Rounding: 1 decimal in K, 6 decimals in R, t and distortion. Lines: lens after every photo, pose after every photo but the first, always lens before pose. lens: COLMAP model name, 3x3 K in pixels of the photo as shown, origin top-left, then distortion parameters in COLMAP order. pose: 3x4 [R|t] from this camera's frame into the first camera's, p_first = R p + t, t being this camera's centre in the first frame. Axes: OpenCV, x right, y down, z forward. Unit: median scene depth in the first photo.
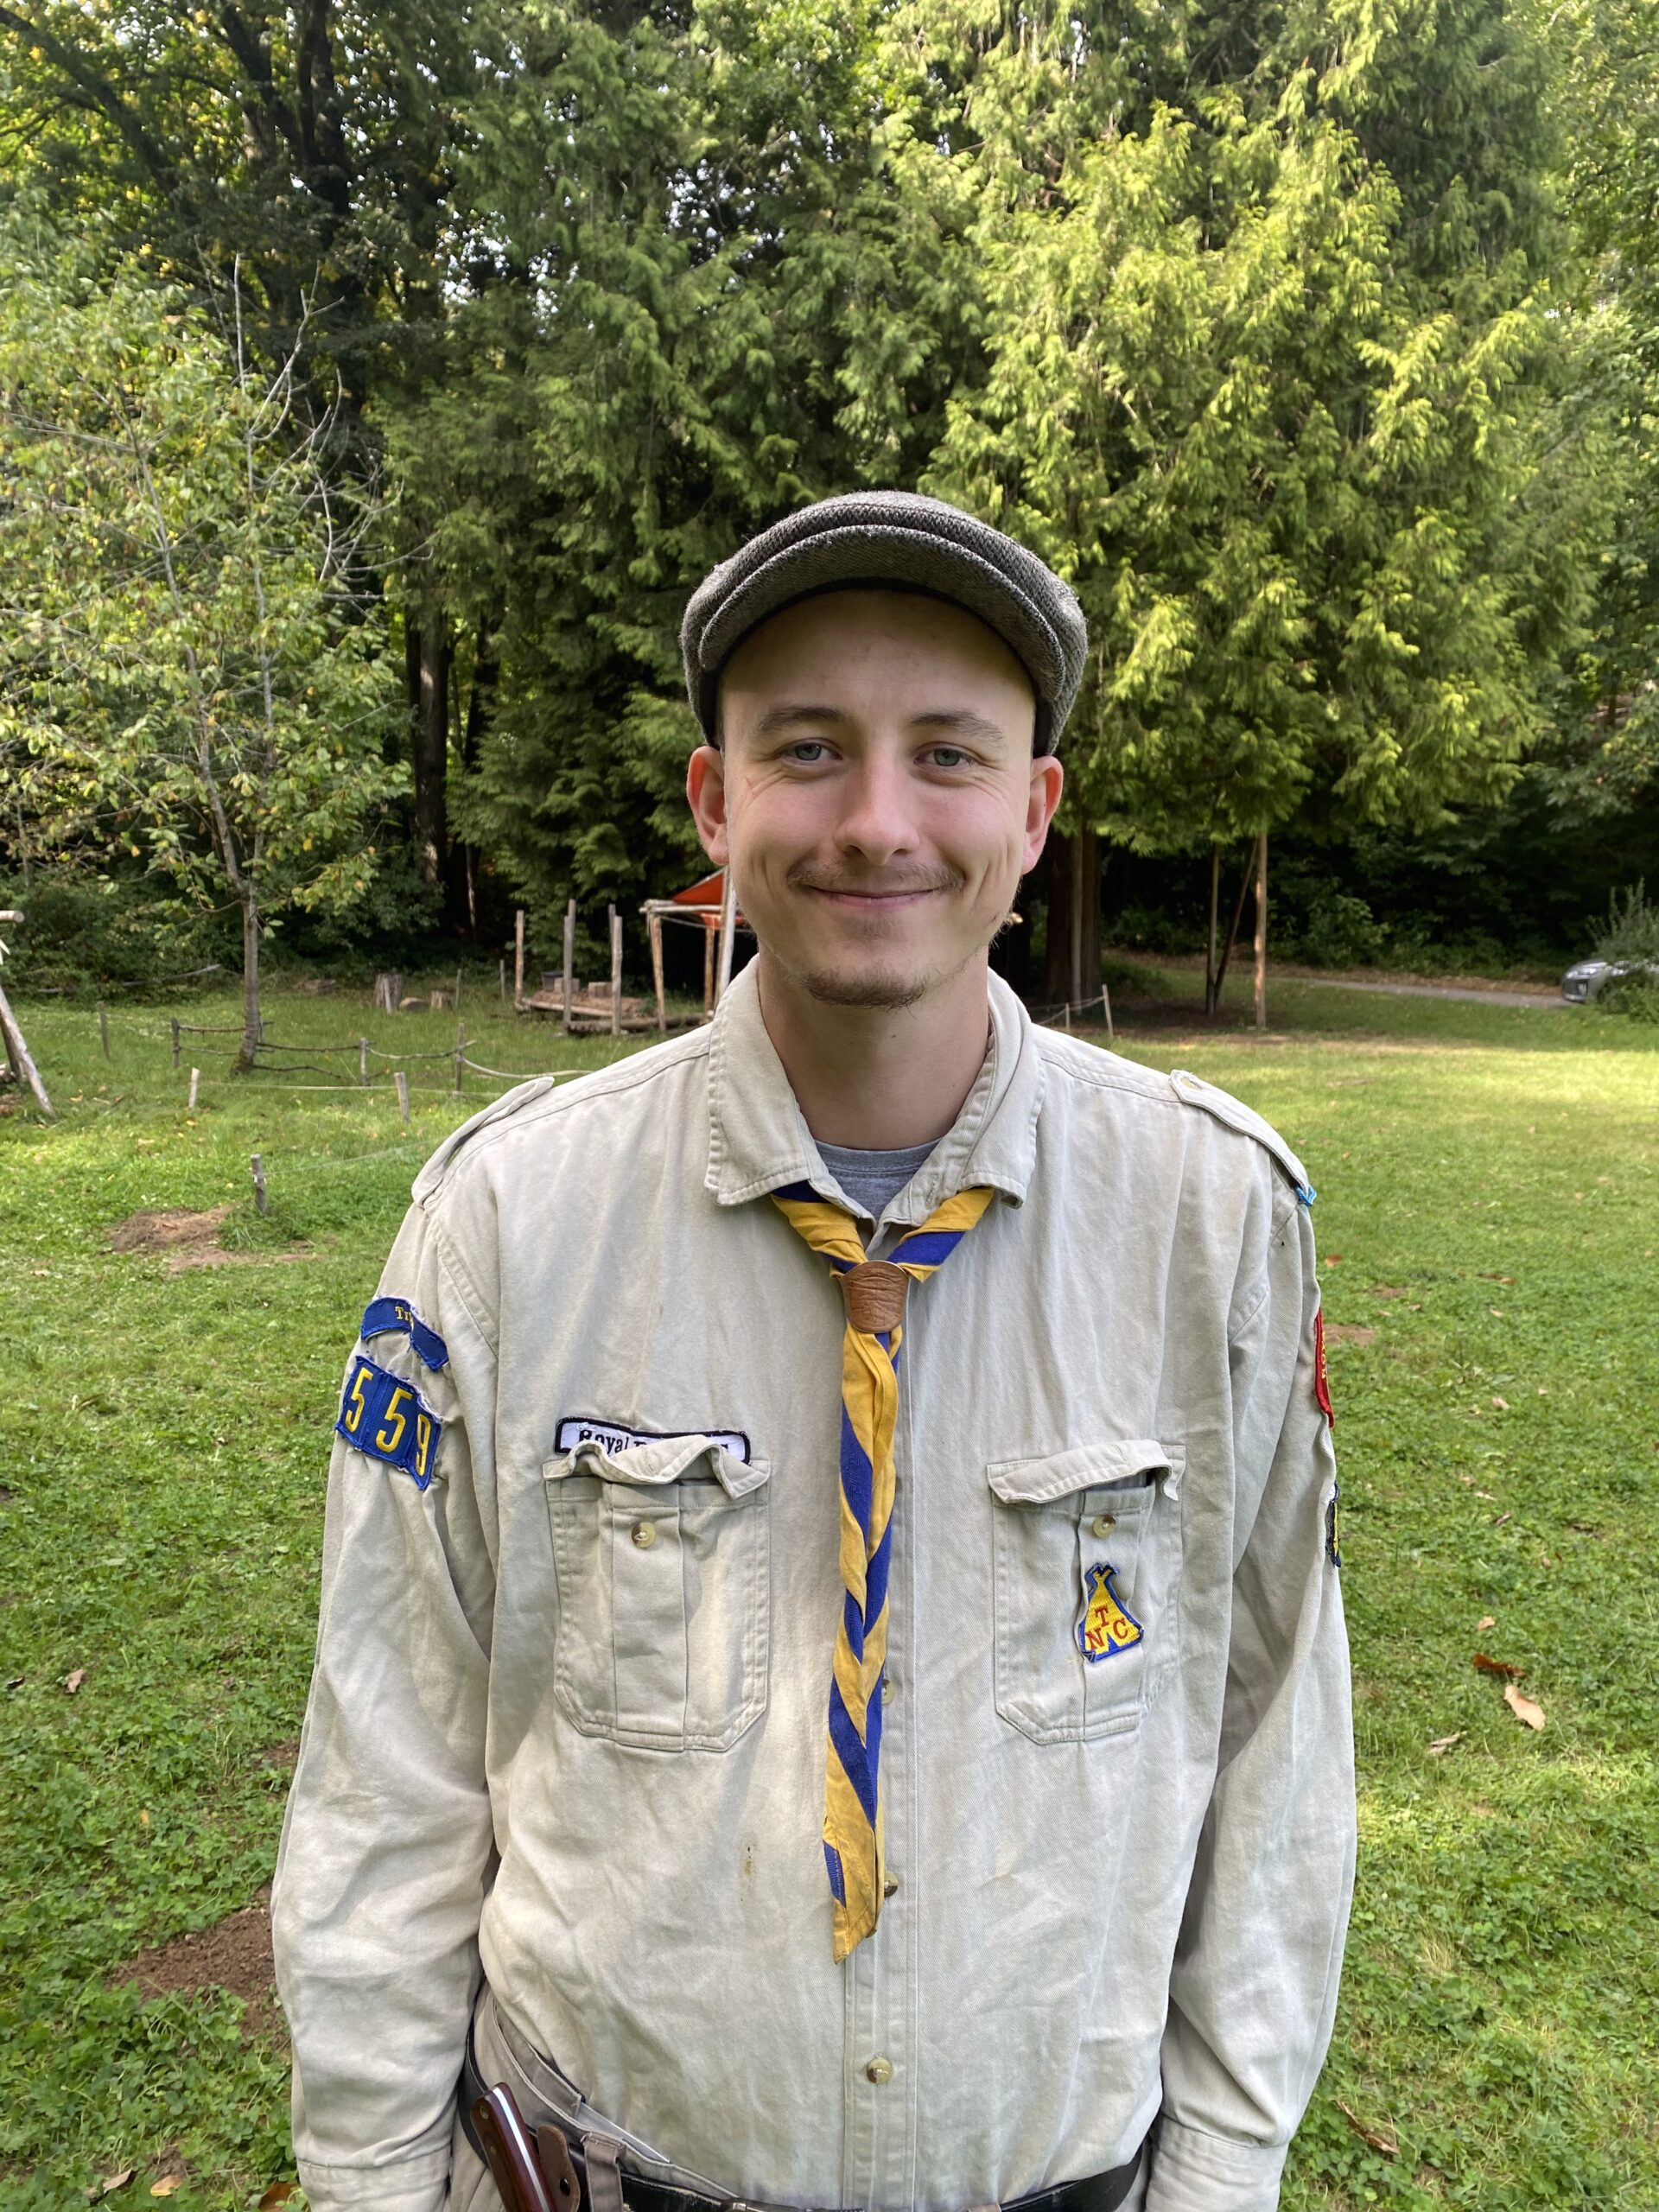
lens RADIAL K [[1667.4, 0, 841.7], [0, 1667.4, 1125.1], [0, 0, 1]] dist [-0.004360, 0.006468]
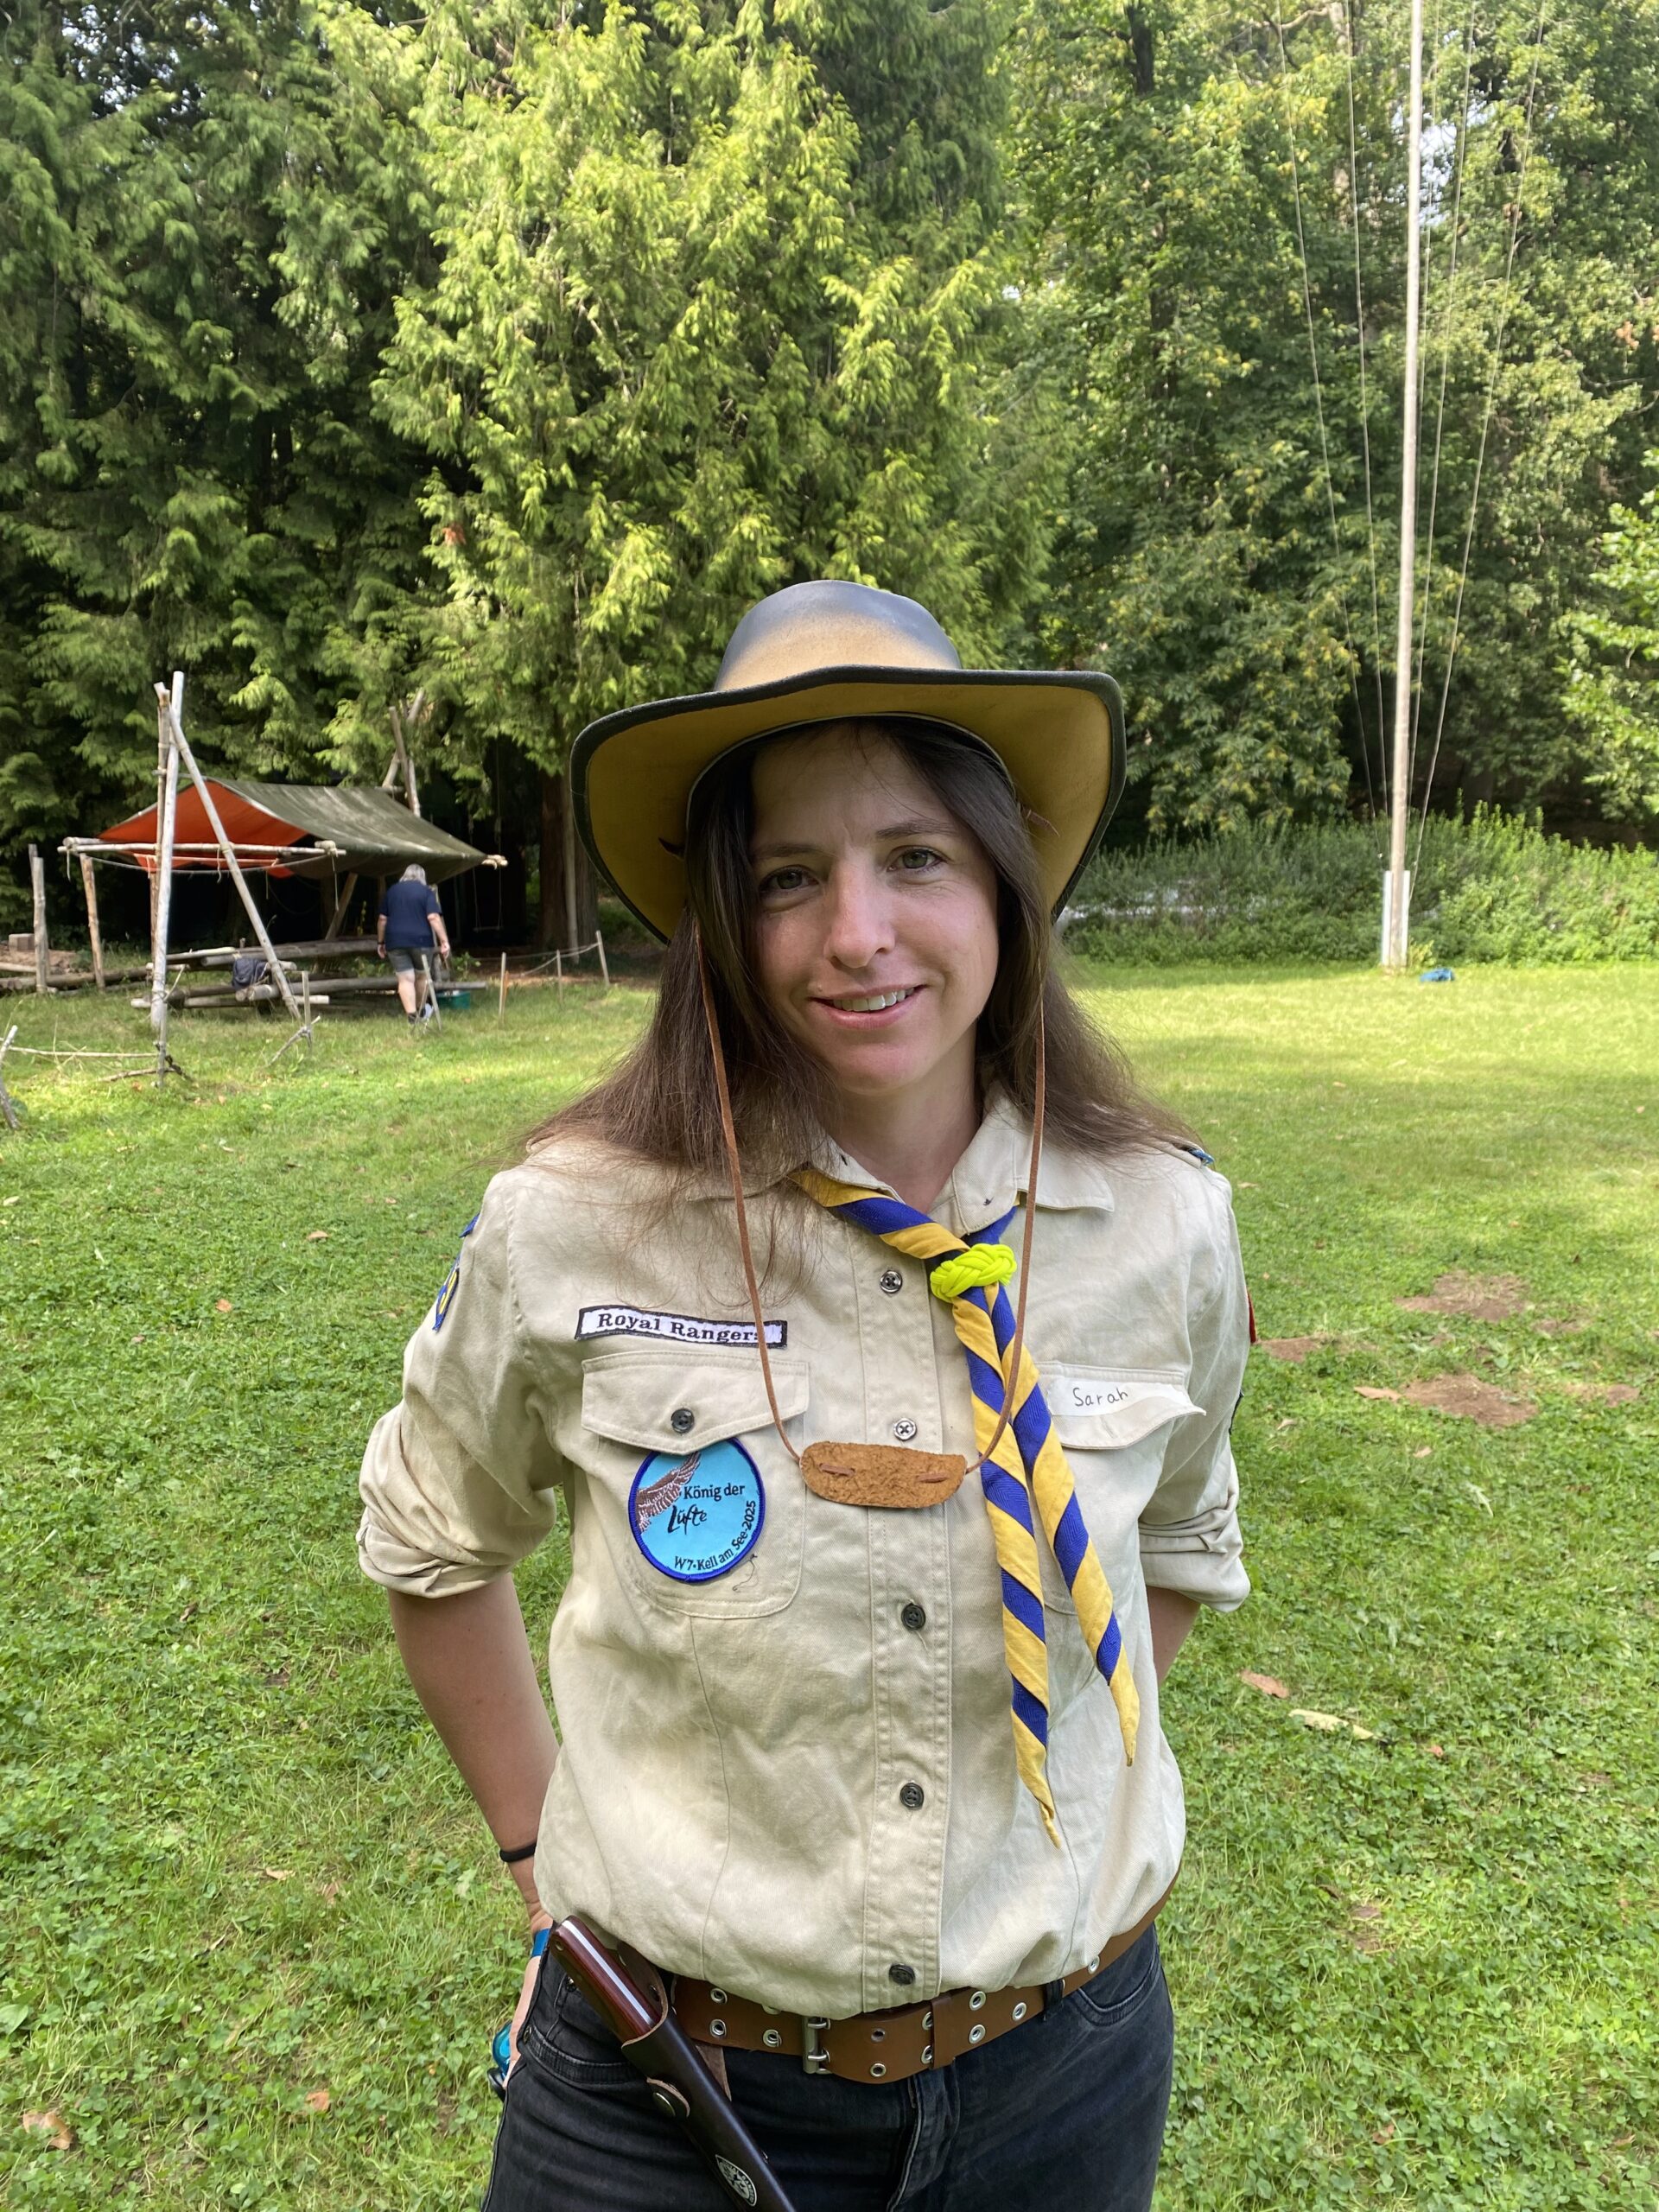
lens RADIAL K [[1642.0, 0, 829.5], [0, 1642.0, 1106.0], [0, 0, 1]] dist [0.006378, -0.000872]
pose [[0.960547, -0.040414, 0.275166, 0.024511], [0.033883, 0.999021, 0.028450, -0.005330], [-0.276046, -0.018004, 0.960976, 0.050021]]
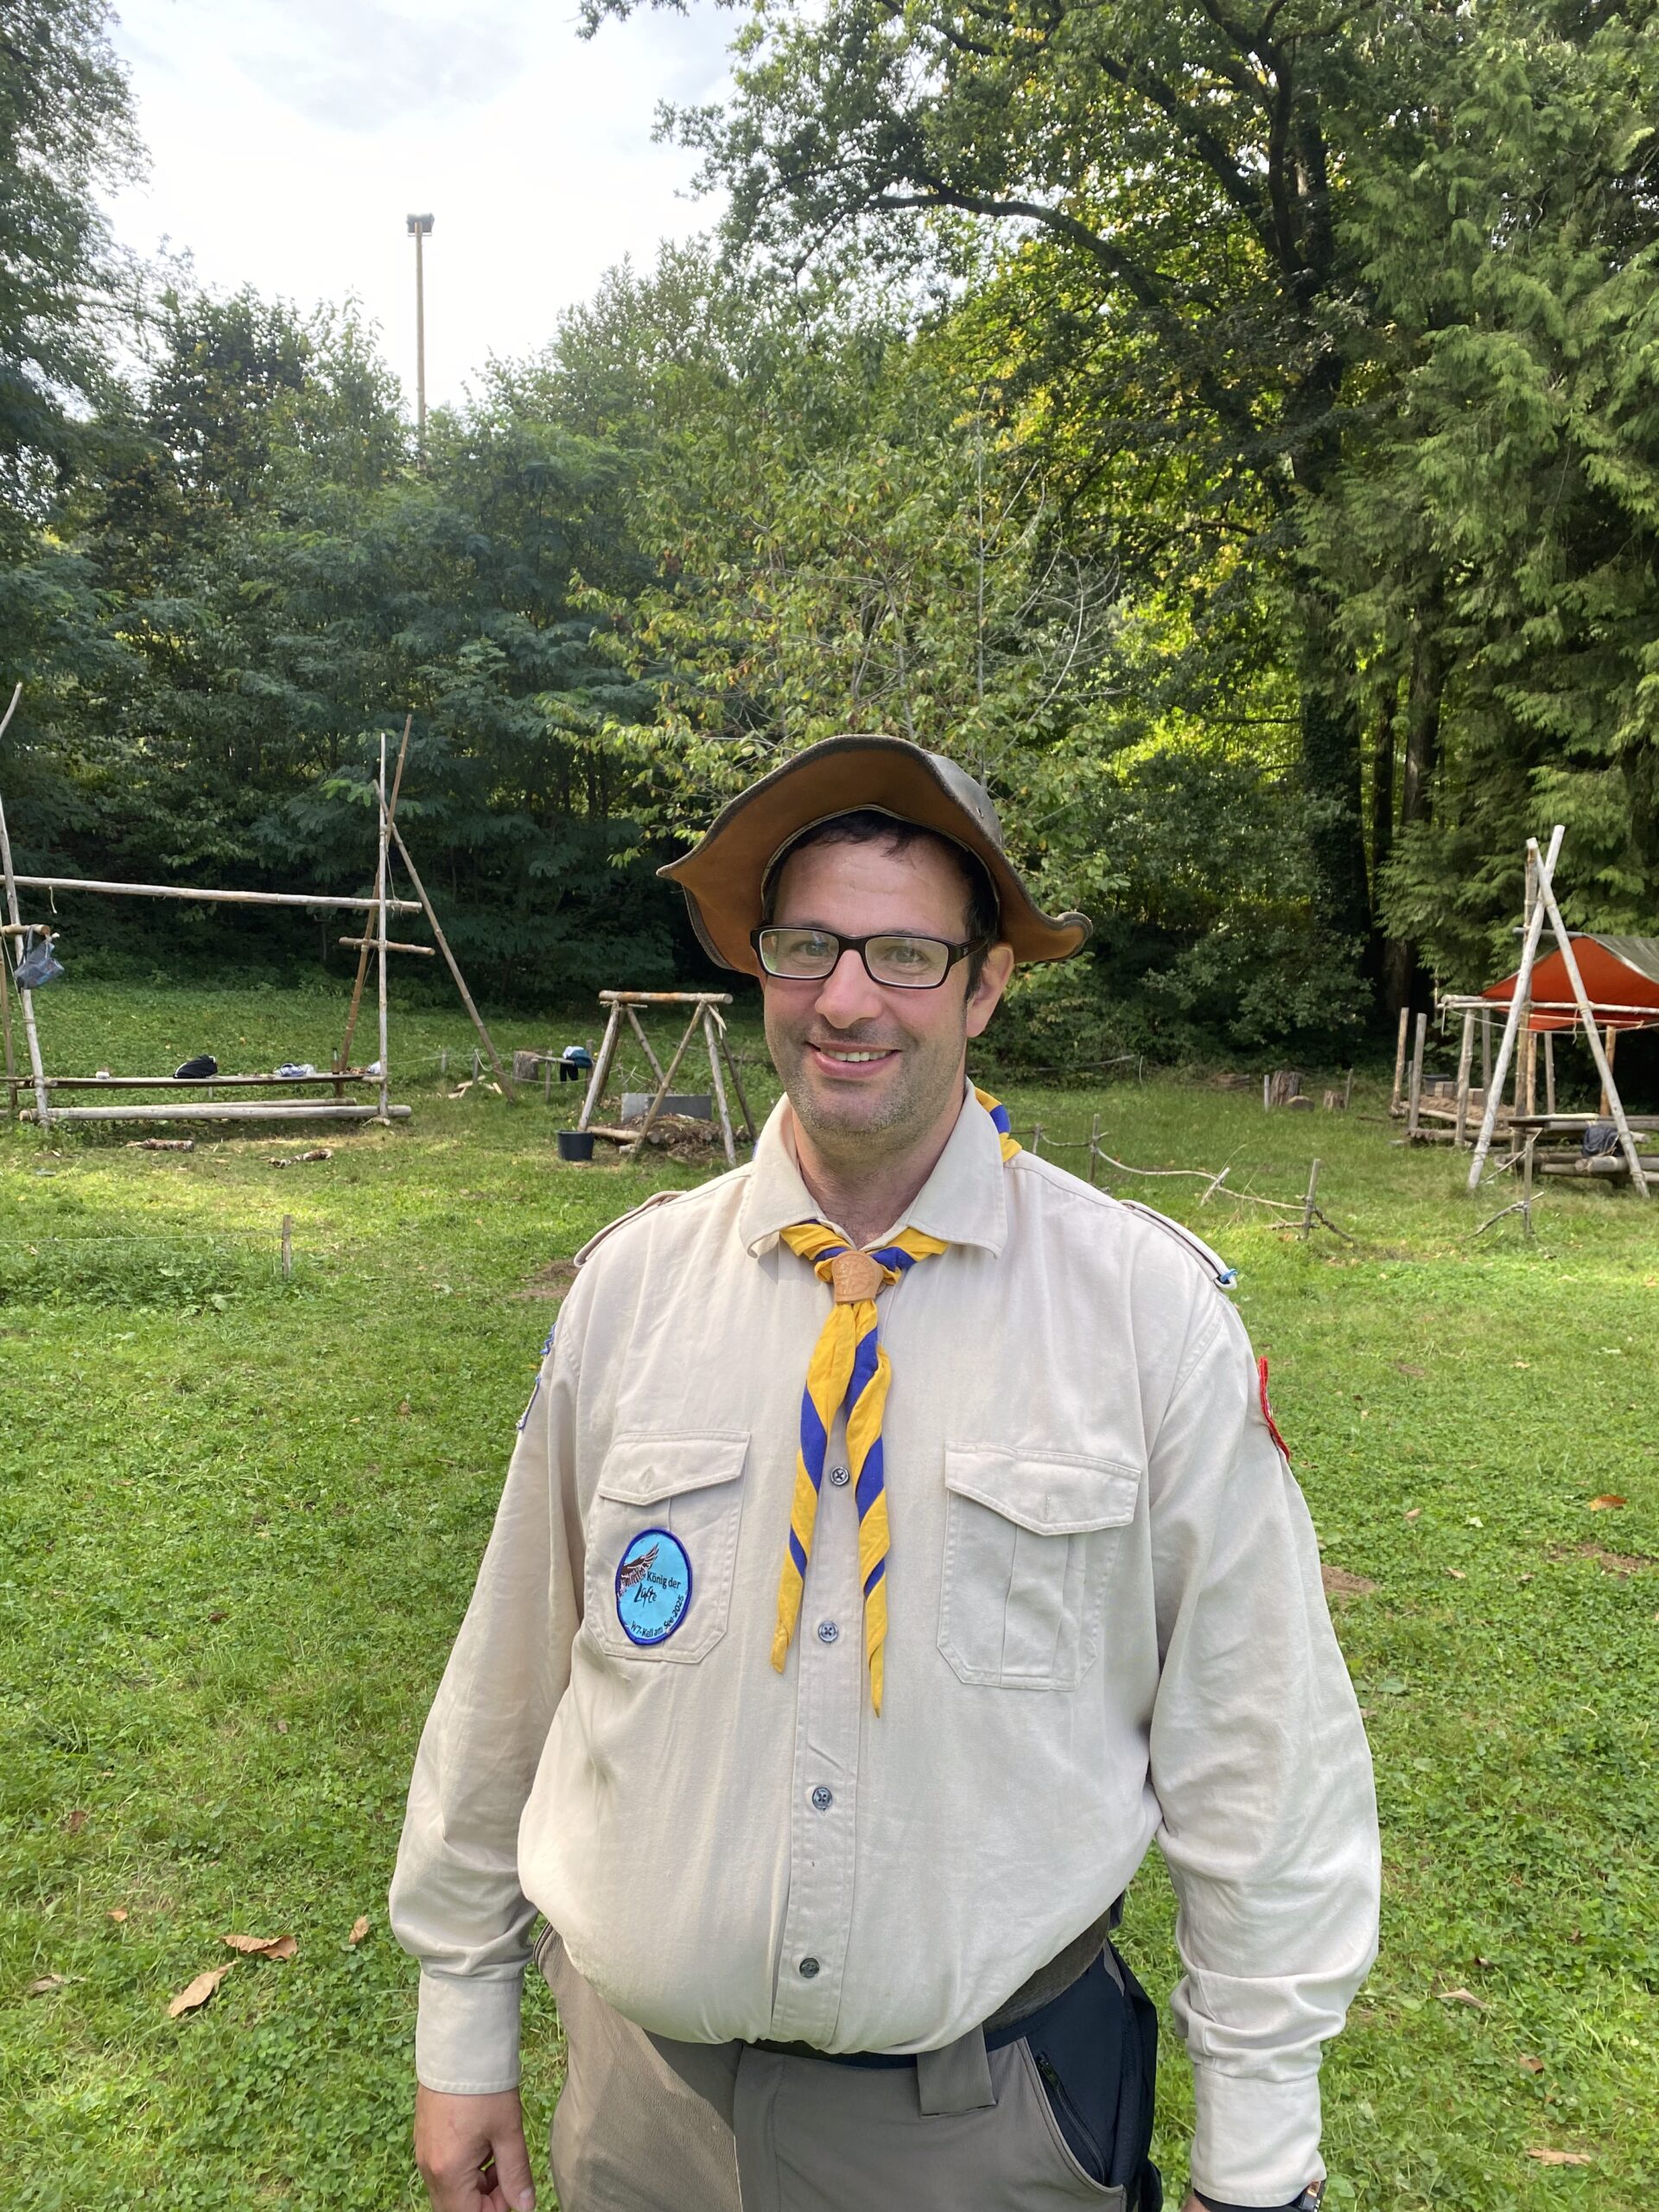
lens RADIAL K [[1647.8, 0, 843.0], [0, 1647.8, 1134.1], [0, 0, 1]] dist [0.007509, -0.005322]
pose [[0.768286, 0.067539, -0.636534, 0.198729], [-0.100474, 0.994816, -0.015716, -0.015436], [0.632172, 0.076029, 0.771089, 0.118710]]
